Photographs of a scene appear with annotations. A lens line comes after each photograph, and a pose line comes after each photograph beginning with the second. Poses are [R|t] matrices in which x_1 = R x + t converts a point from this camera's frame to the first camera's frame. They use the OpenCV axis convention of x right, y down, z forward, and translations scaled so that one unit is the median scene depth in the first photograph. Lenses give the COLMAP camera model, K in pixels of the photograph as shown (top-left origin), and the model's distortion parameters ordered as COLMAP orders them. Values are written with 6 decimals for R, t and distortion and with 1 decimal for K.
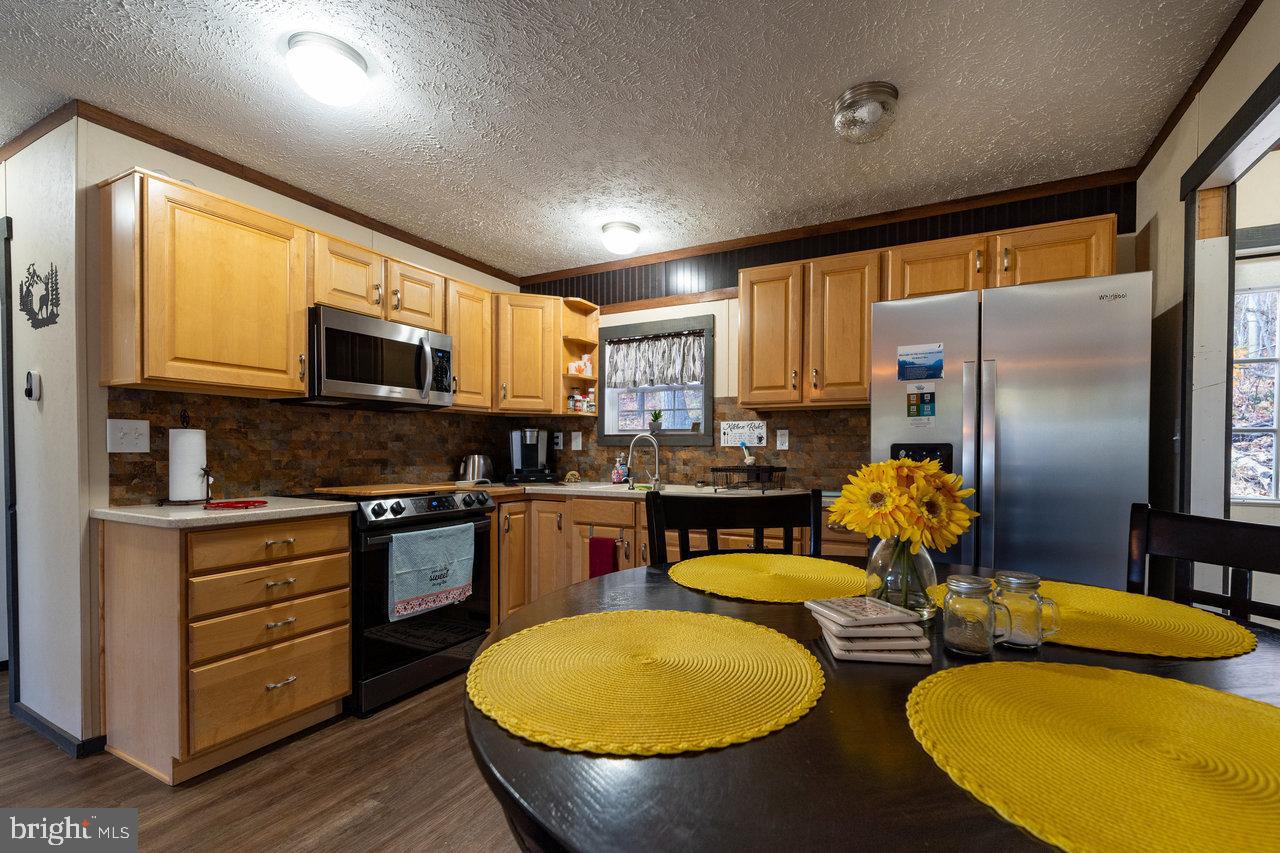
lens RADIAL K [[566.8, 0, 640.6], [0, 566.8, 451.9], [0, 0, 1]] dist [0.000645, 0.000075]
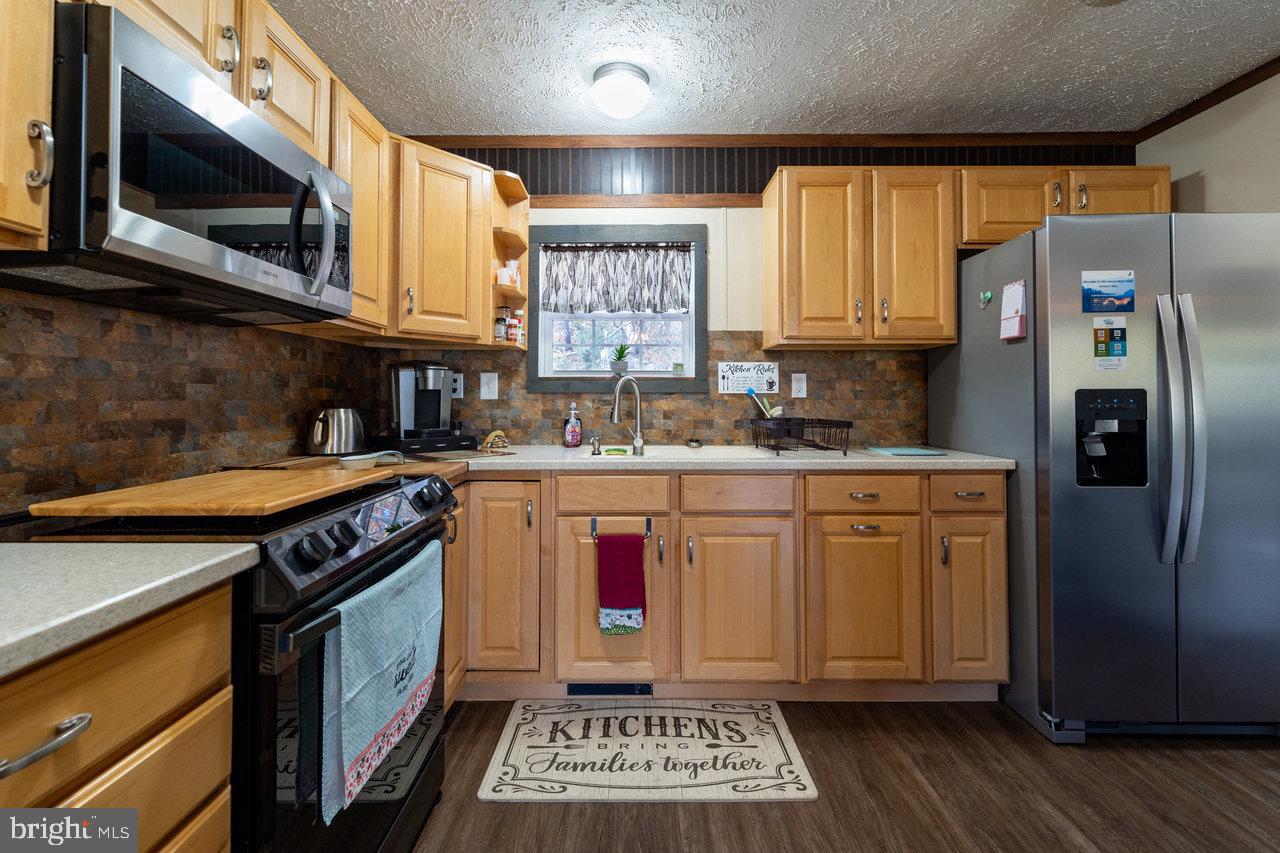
lens RADIAL K [[544.5, 0, 637.3], [0, 544.5, 384.8], [0, 0, 1]] dist [-0.001373, -0.000225]
pose [[0.880023, 0.008423, 0.474857, -0.309321], [0.005454, 0.999598, -0.027838, -0.001601], [-0.474901, 0.027088, 0.879622, 0.390604]]
